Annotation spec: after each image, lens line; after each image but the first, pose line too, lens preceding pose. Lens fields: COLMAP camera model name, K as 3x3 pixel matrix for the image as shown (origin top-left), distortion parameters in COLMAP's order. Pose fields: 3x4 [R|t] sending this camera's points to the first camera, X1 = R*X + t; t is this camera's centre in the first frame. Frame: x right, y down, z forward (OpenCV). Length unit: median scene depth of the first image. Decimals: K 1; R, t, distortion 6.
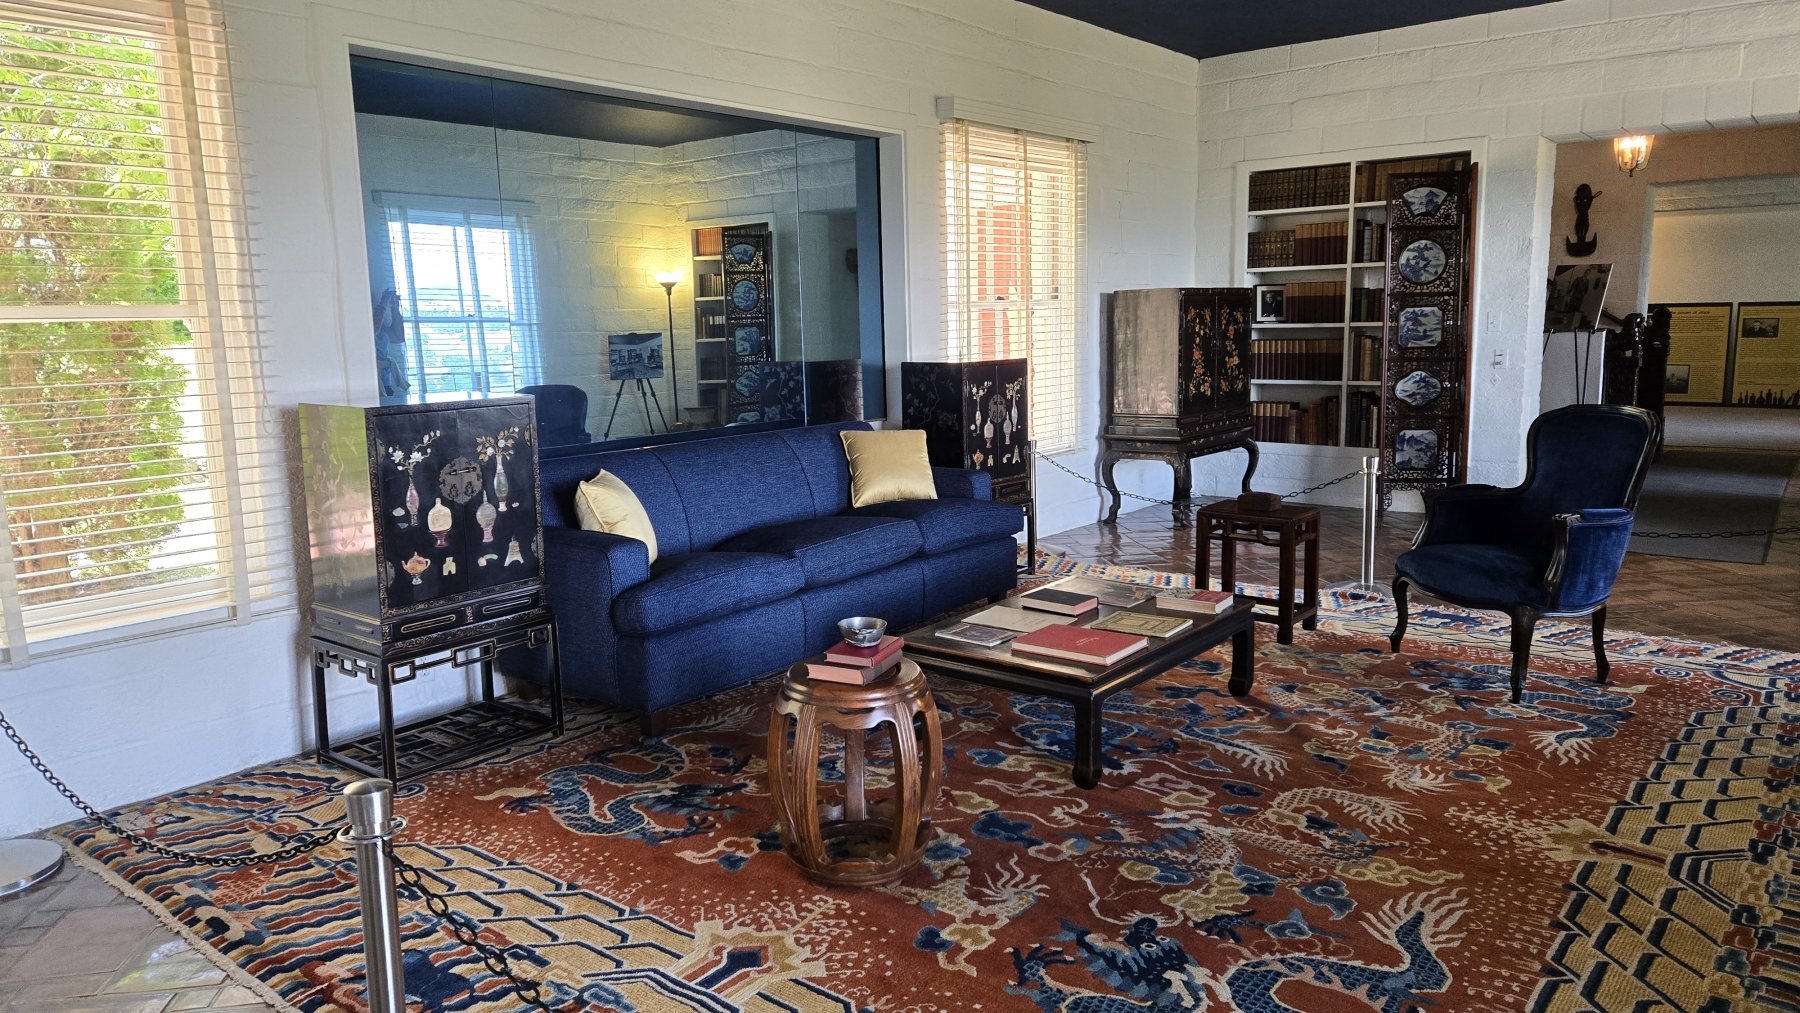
lens RADIAL K [[1224.4, 0, 897.4], [0, 1224.4, 505.2], [0, 0, 1]] dist [0.048245, -0.009524]
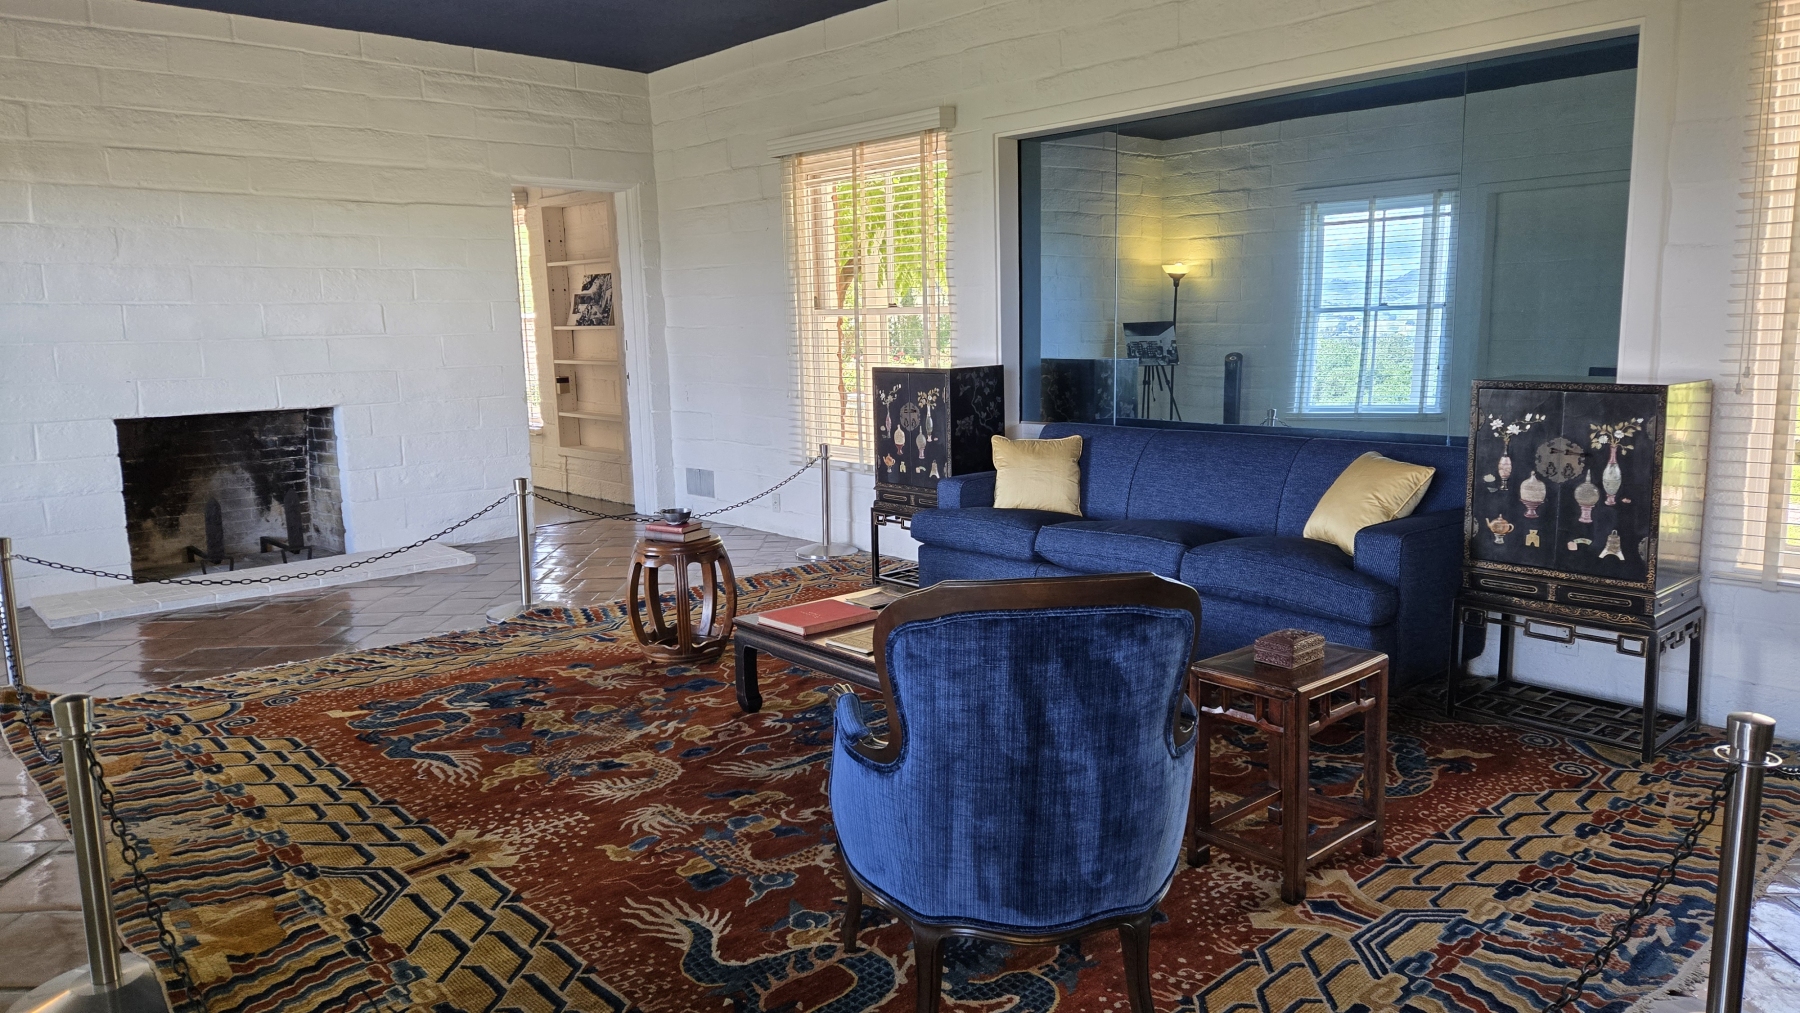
lens RADIAL K [[1224.4, 0, 898.2], [0, 1224.4, 505.4], [0, 0, 1]] dist [0.048245, -0.009524]
pose [[-0.175780, 0.169380, -0.969748, 1.273515], [-0.133775, 0.971839, 0.193993, -0.224828], [0.975298, 0.163828, -0.148171, 1.286574]]
